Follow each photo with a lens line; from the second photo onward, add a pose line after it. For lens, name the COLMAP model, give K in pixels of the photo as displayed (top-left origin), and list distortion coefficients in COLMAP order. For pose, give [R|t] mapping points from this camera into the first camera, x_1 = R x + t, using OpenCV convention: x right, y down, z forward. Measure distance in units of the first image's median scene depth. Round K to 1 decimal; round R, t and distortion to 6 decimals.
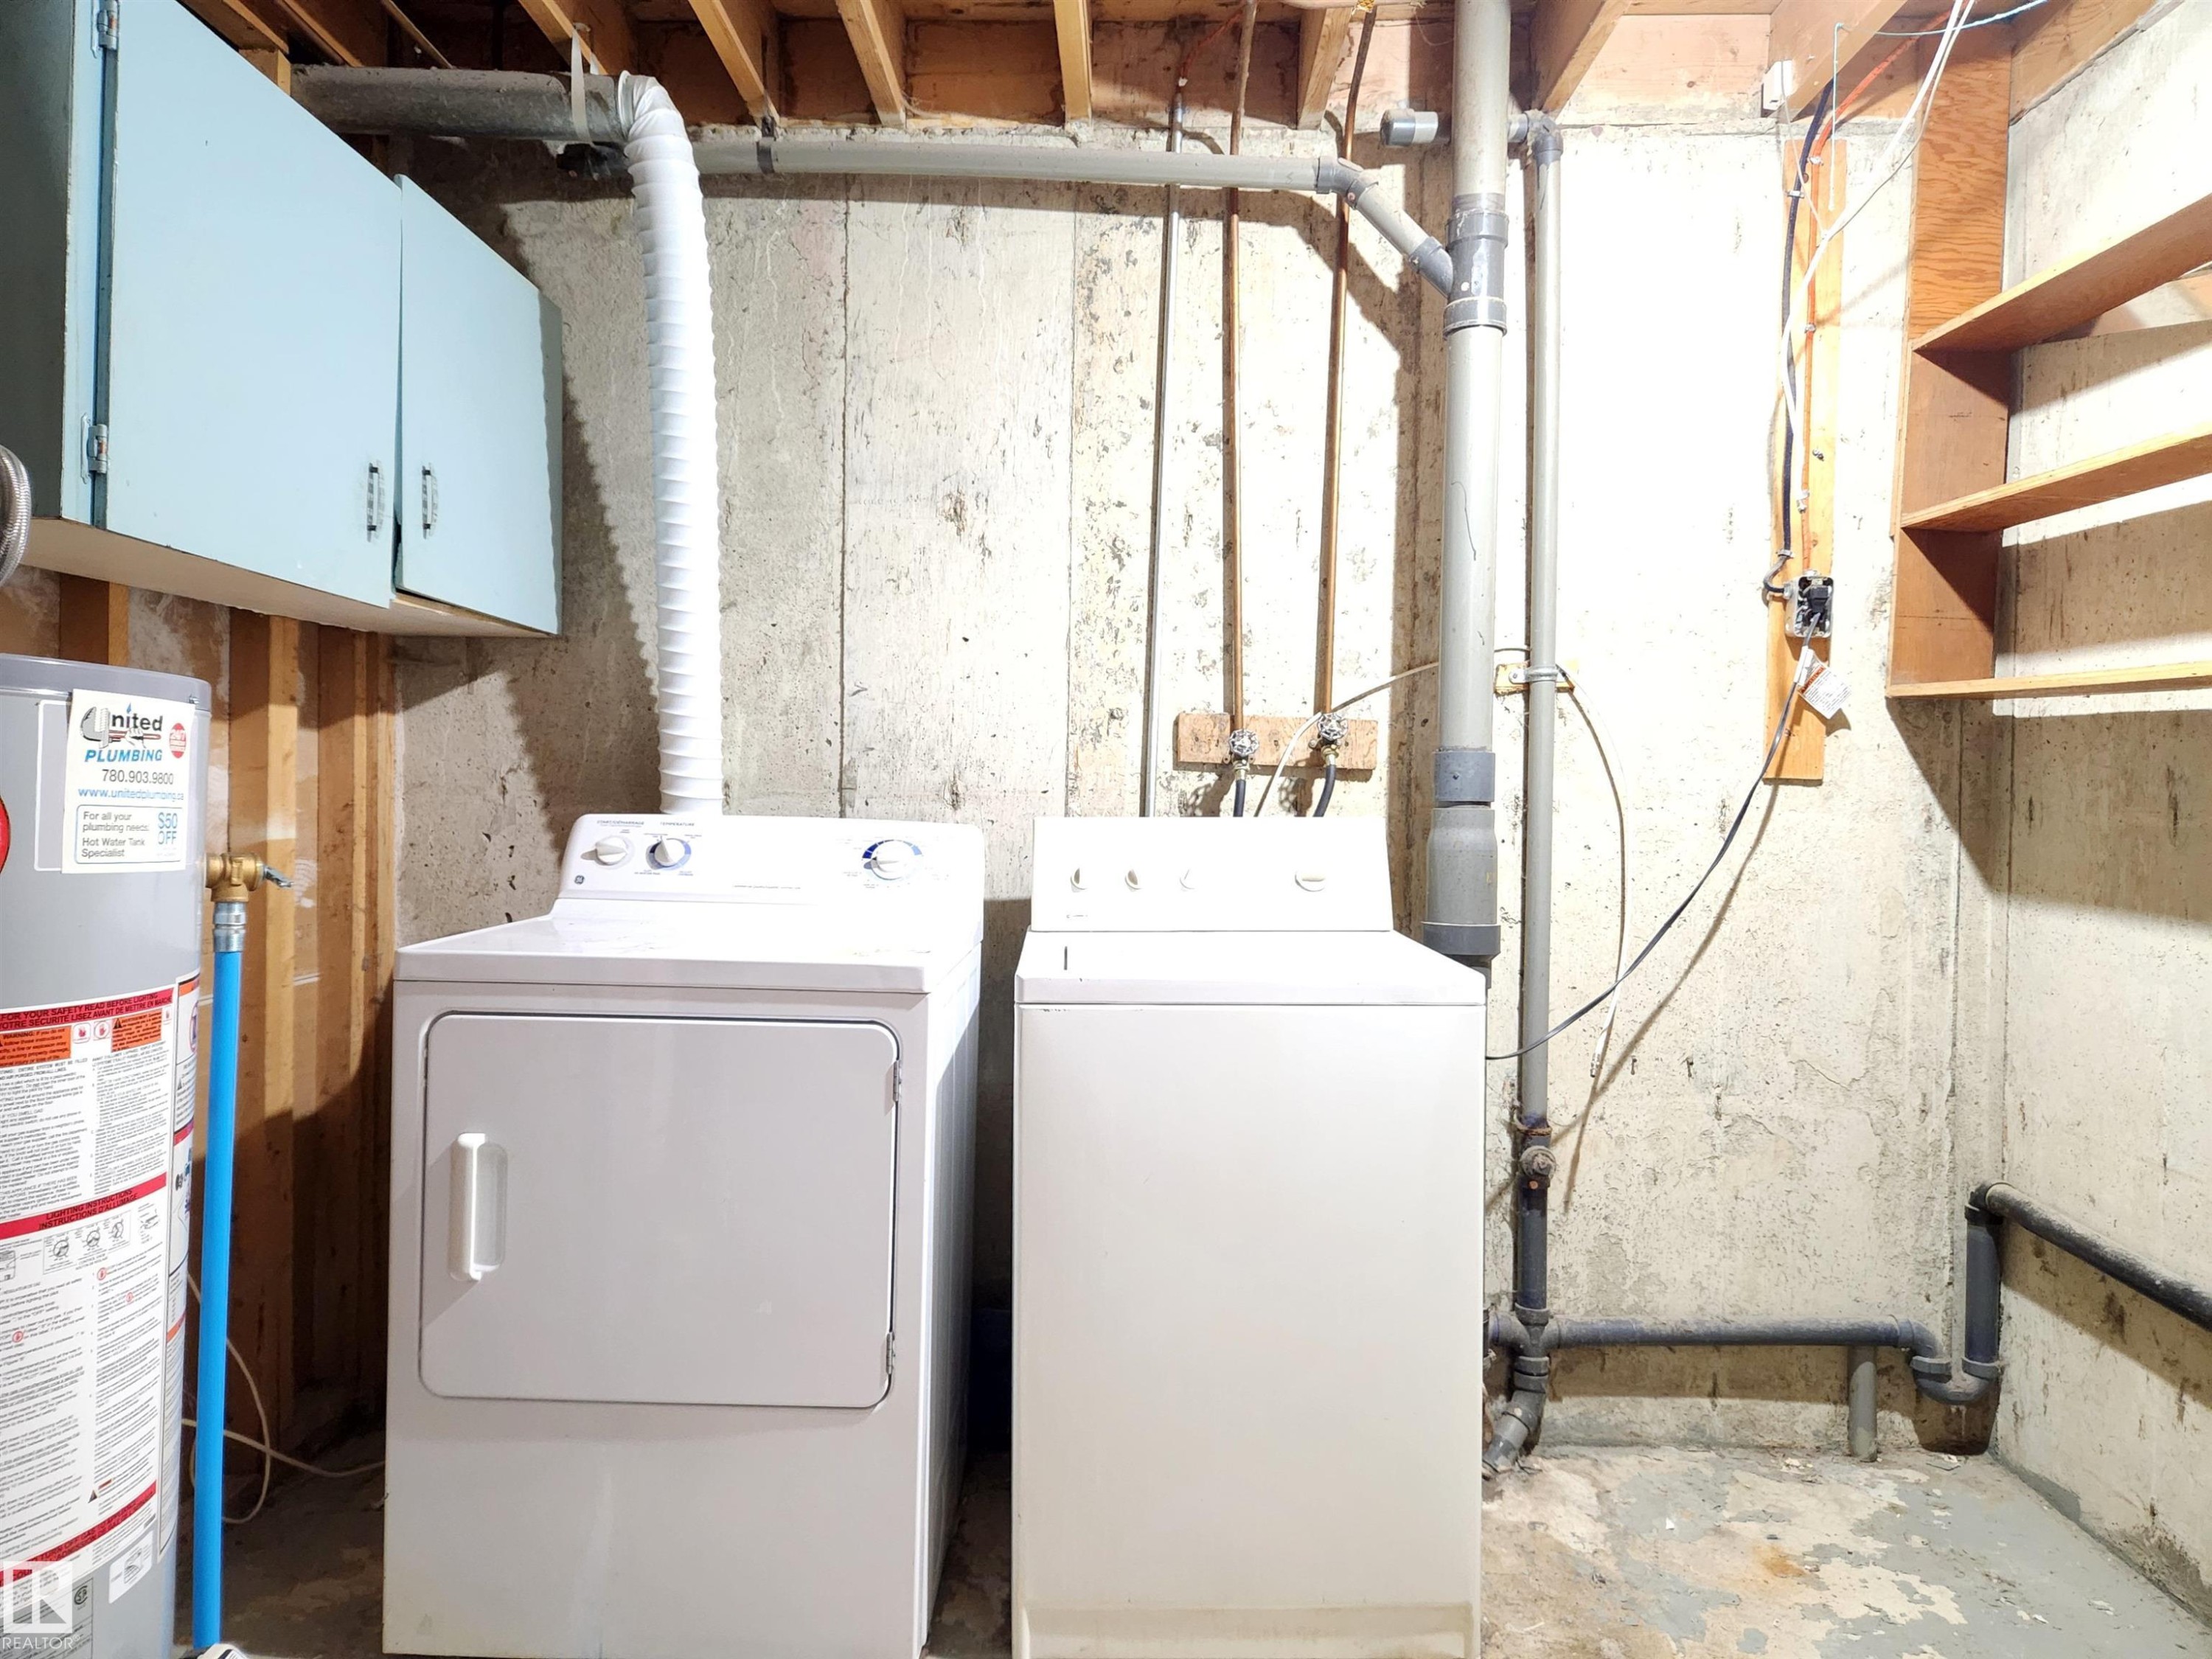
lens RADIAL K [[1476.6, 0, 1086.8], [0, 1476.6, 836.0], [0, 0, 1]] dist [0.058457, -0.053495]
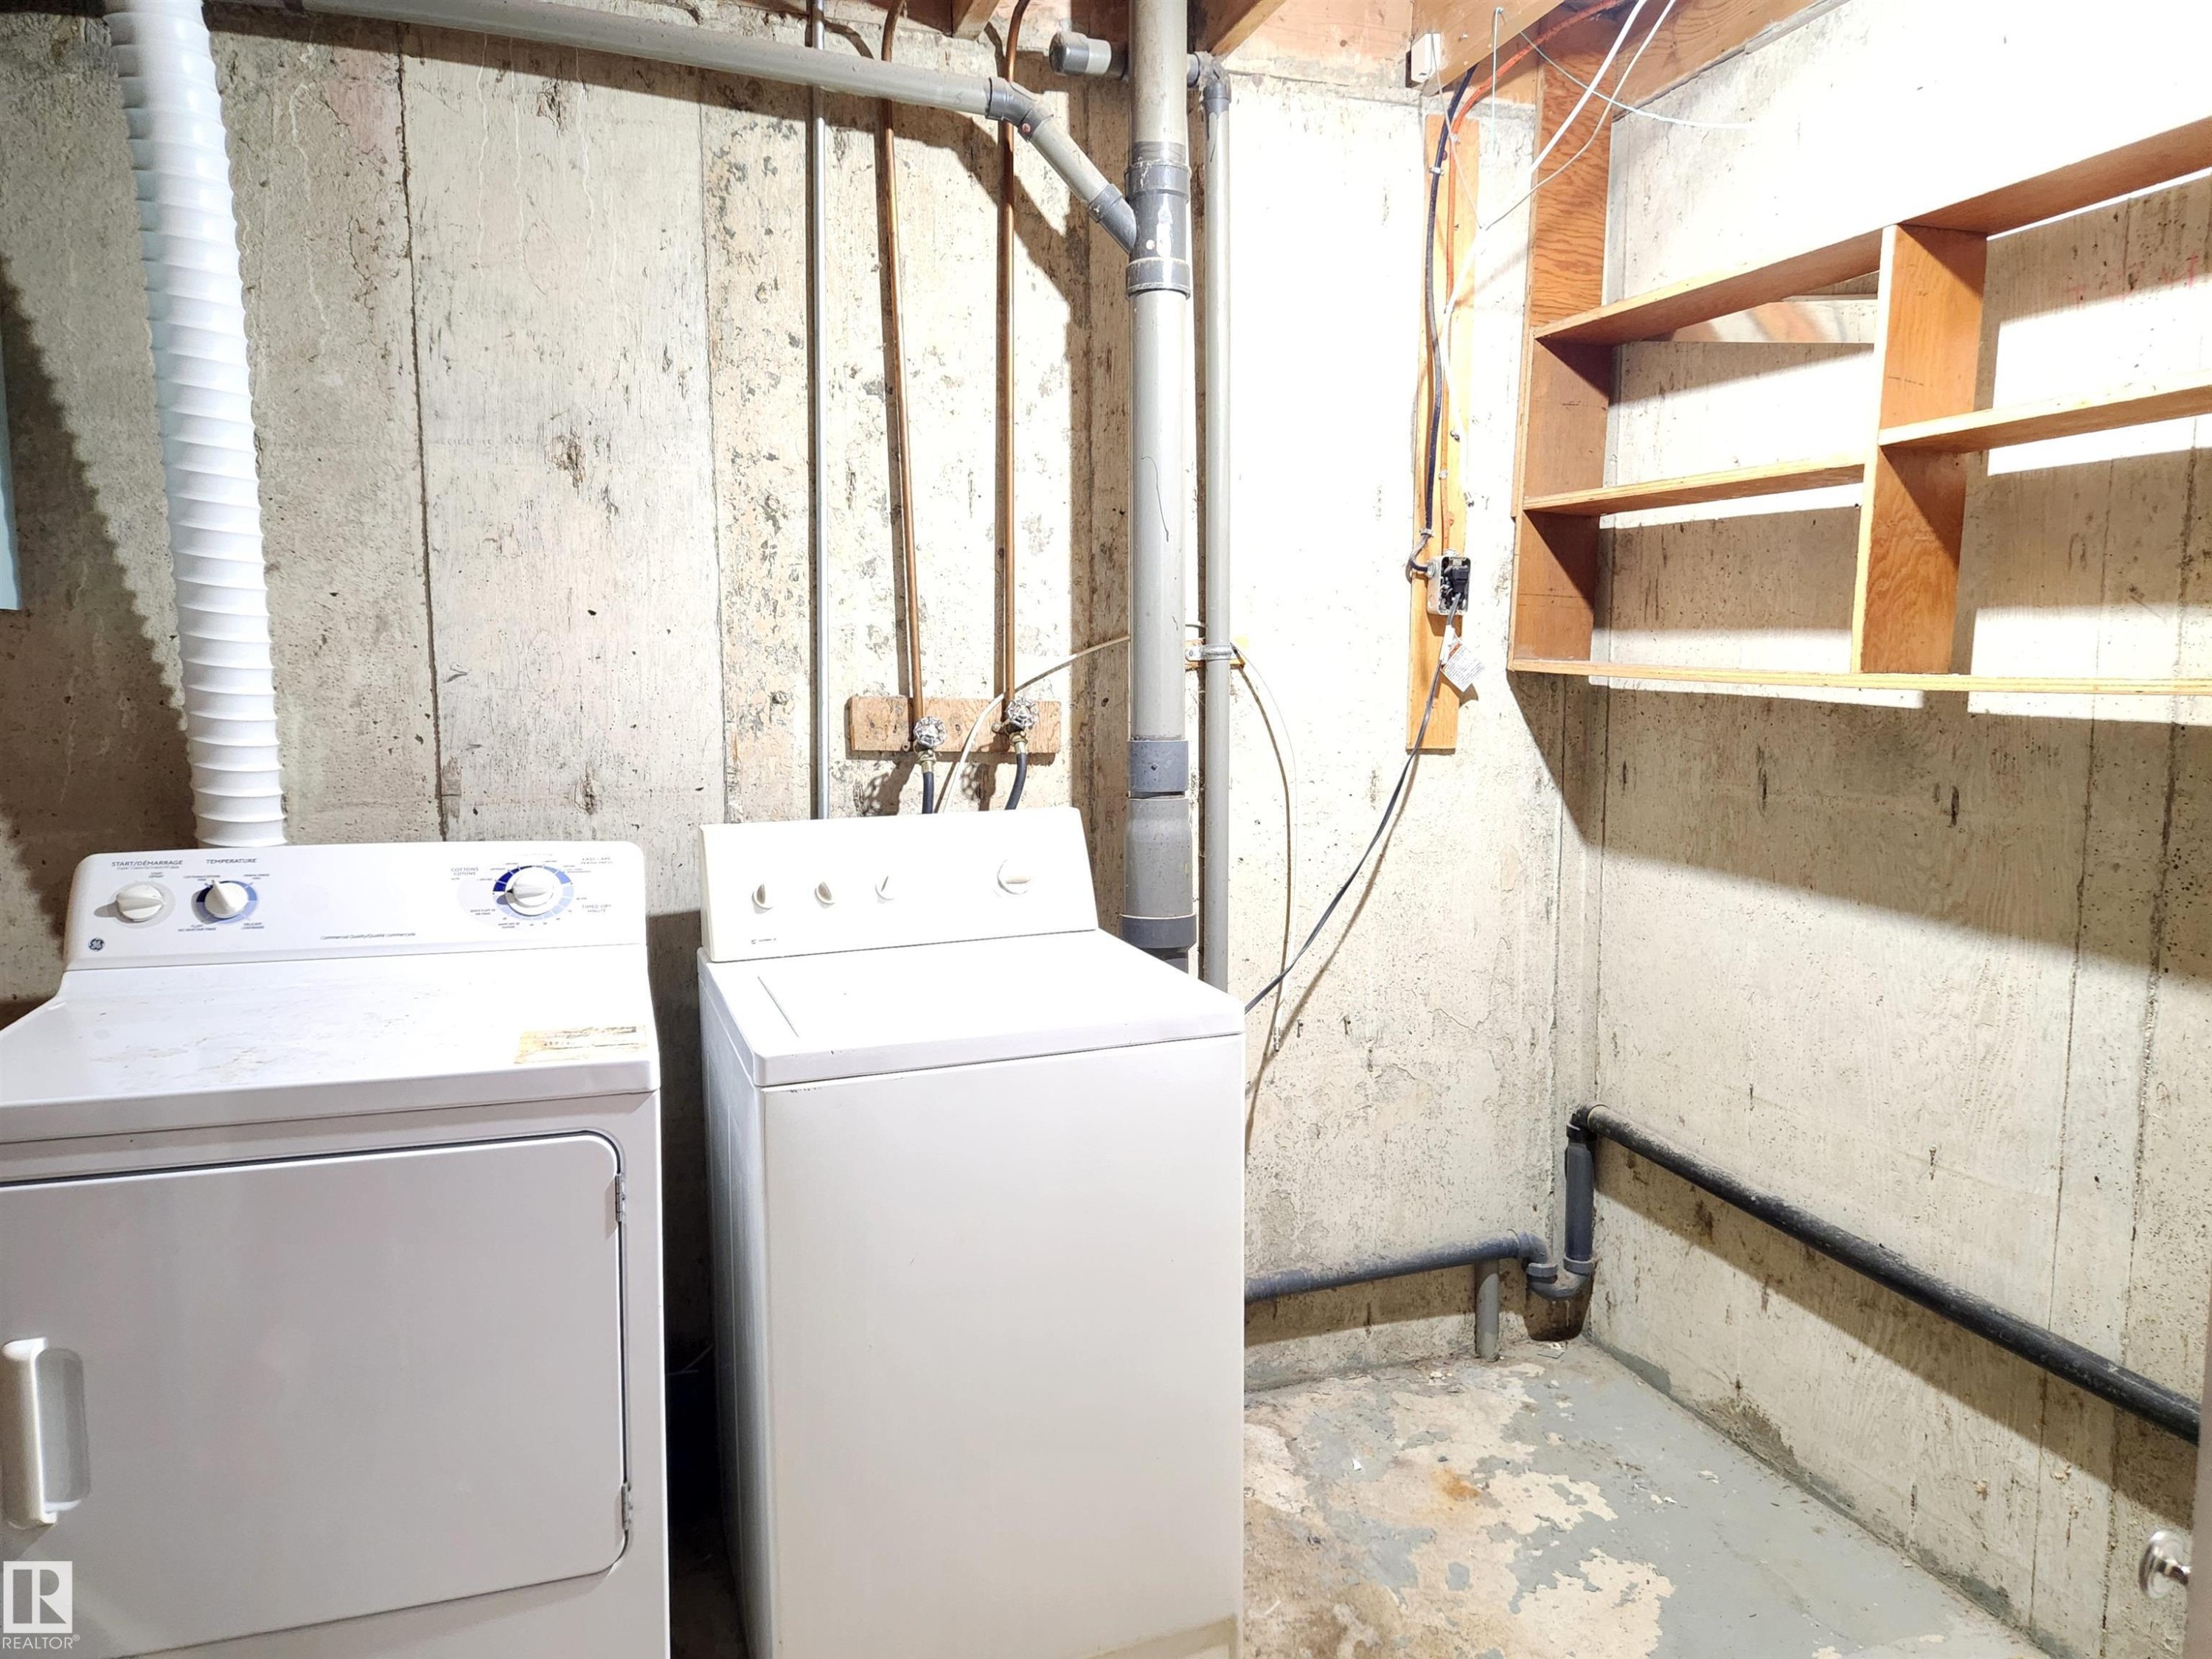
lens RADIAL K [[1476.6, 0, 1101.9], [0, 1476.6, 842.2], [0, 0, 1]] dist [0.058457, -0.053495]
pose [[0.939545, -0.054793, 0.338012, -0.103986], [0.024135, 0.995256, 0.094249, -0.076726], [-0.341573, -0.080393, 0.936411, 0.094837]]
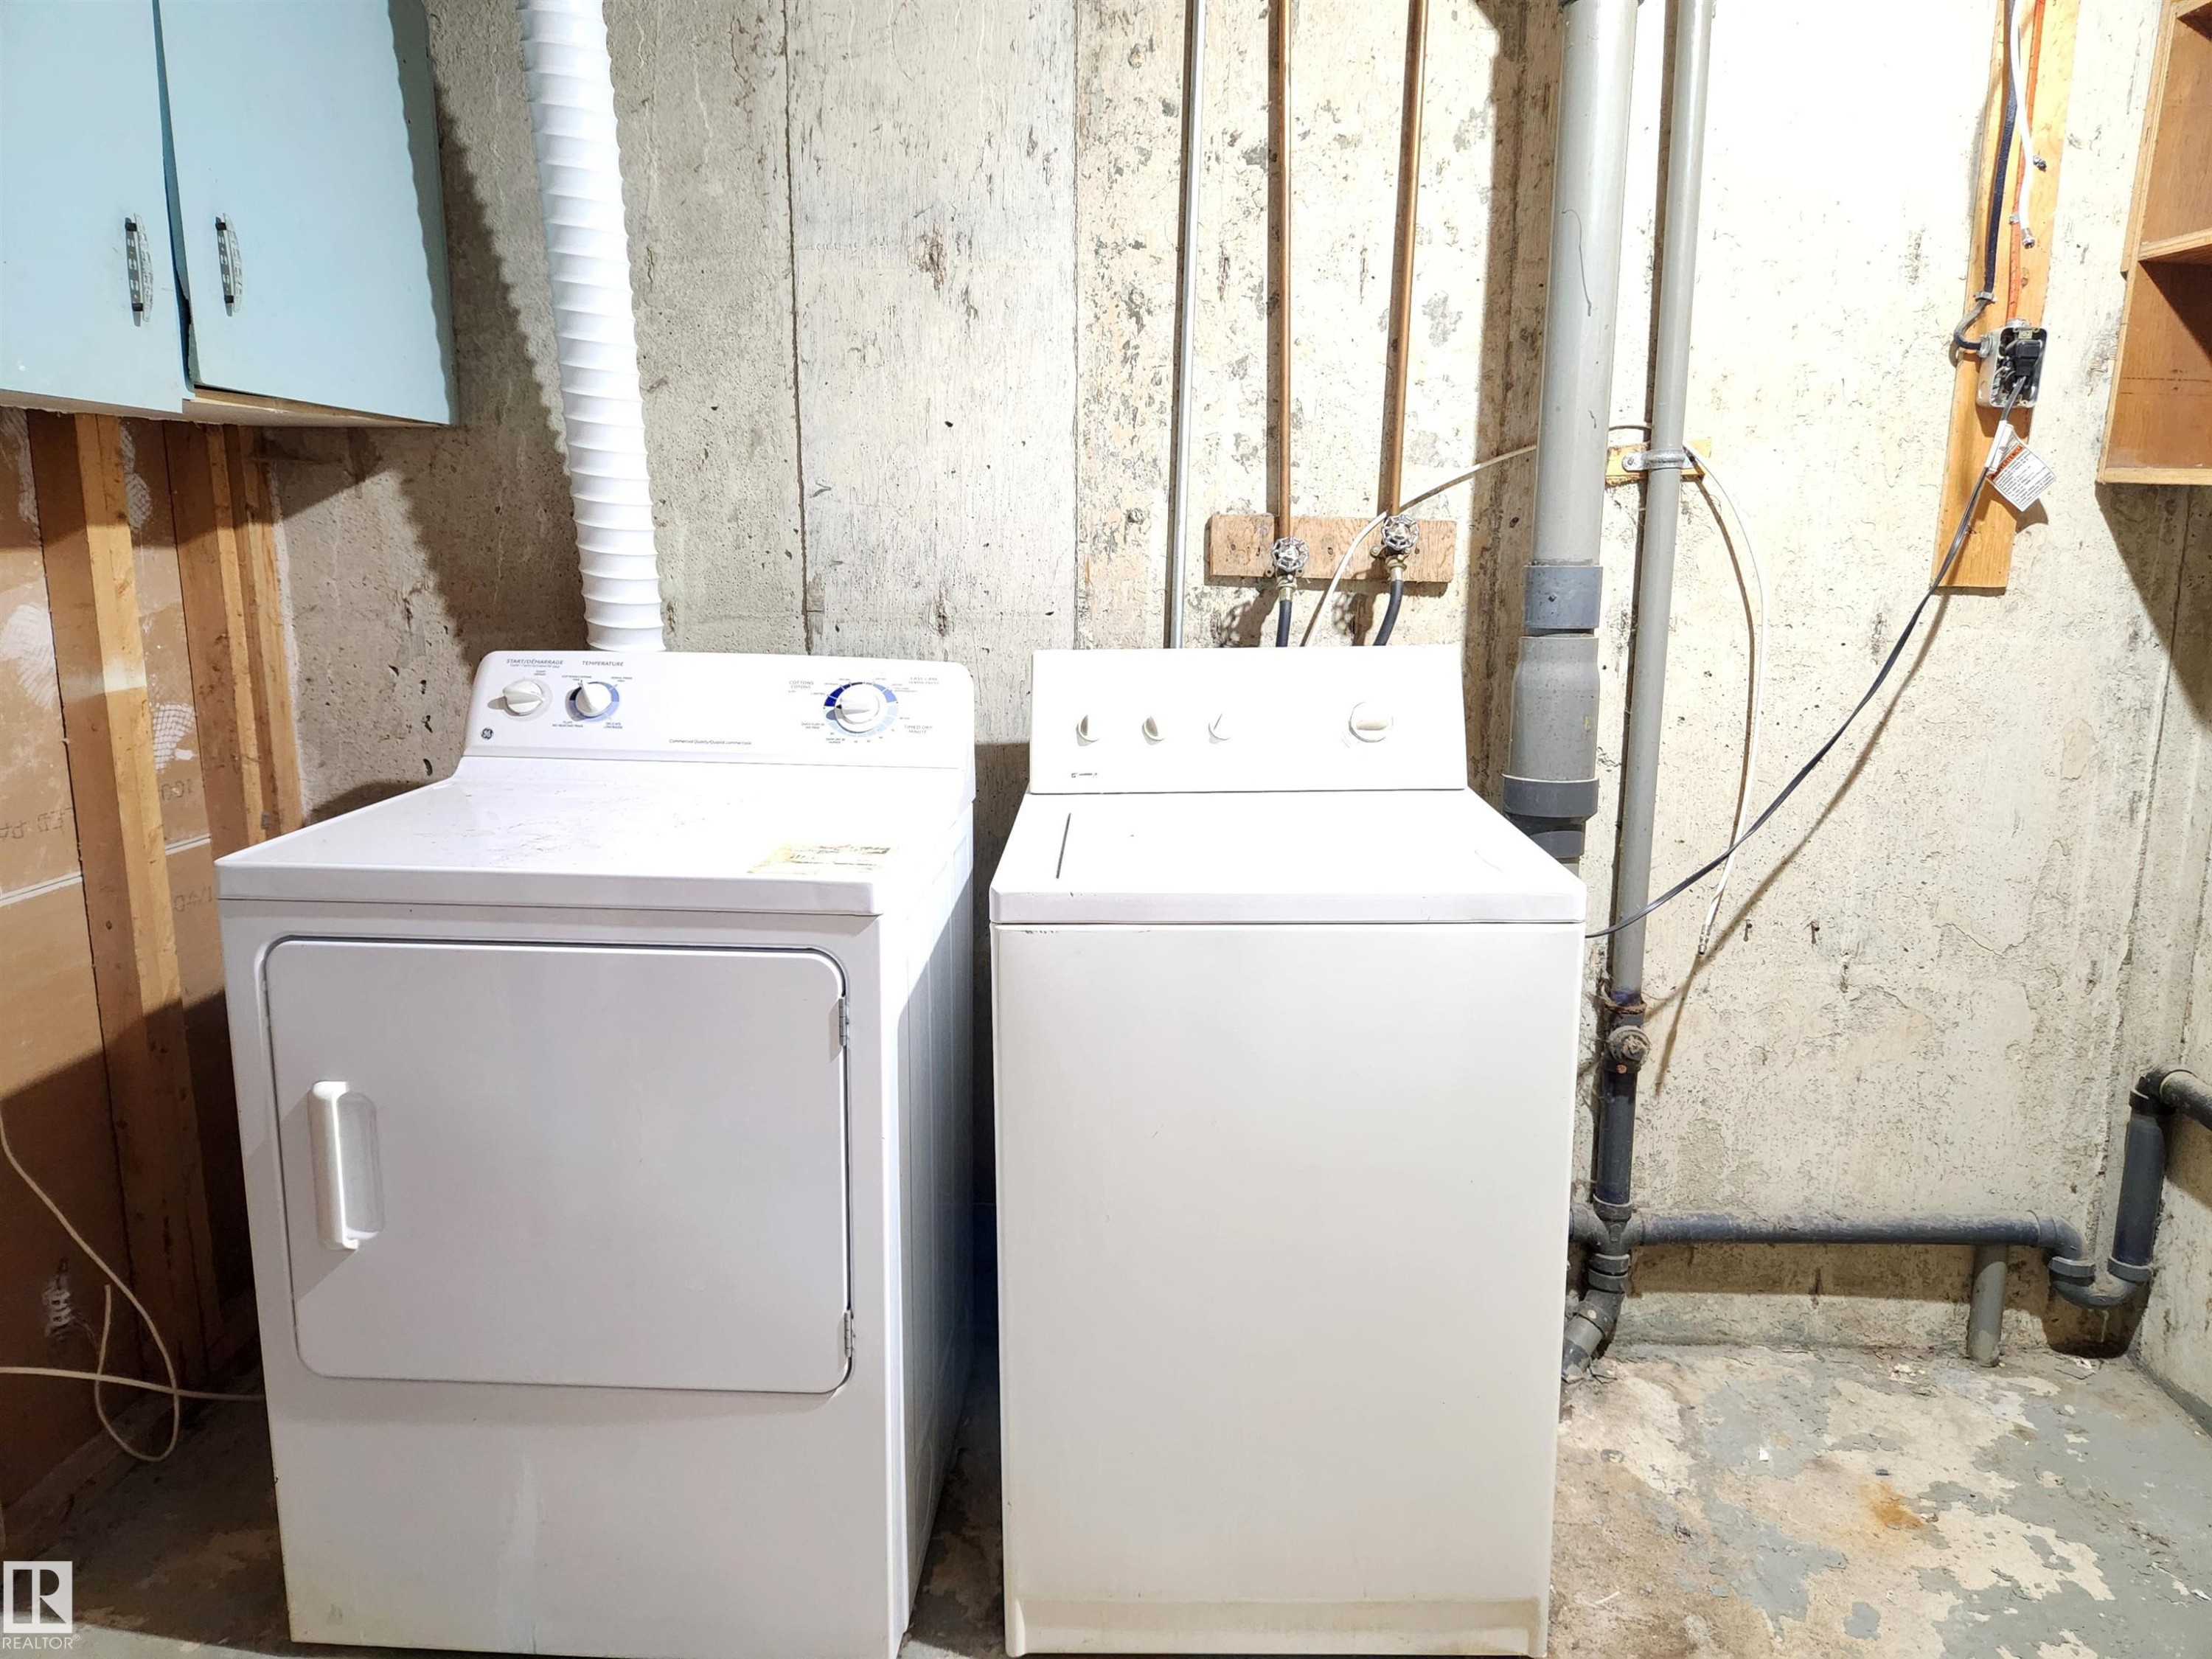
lens RADIAL K [[1476.6, 0, 1102.6], [0, 1476.6, 822.8], [0, 0, 1]] dist [0.058457, -0.053495]
pose [[0.999512, -0.005479, -0.030746, 0.026784], [0.010483, 0.986234, 0.165023, -0.051212], [0.029418, -0.165265, 0.985810, 0.163850]]
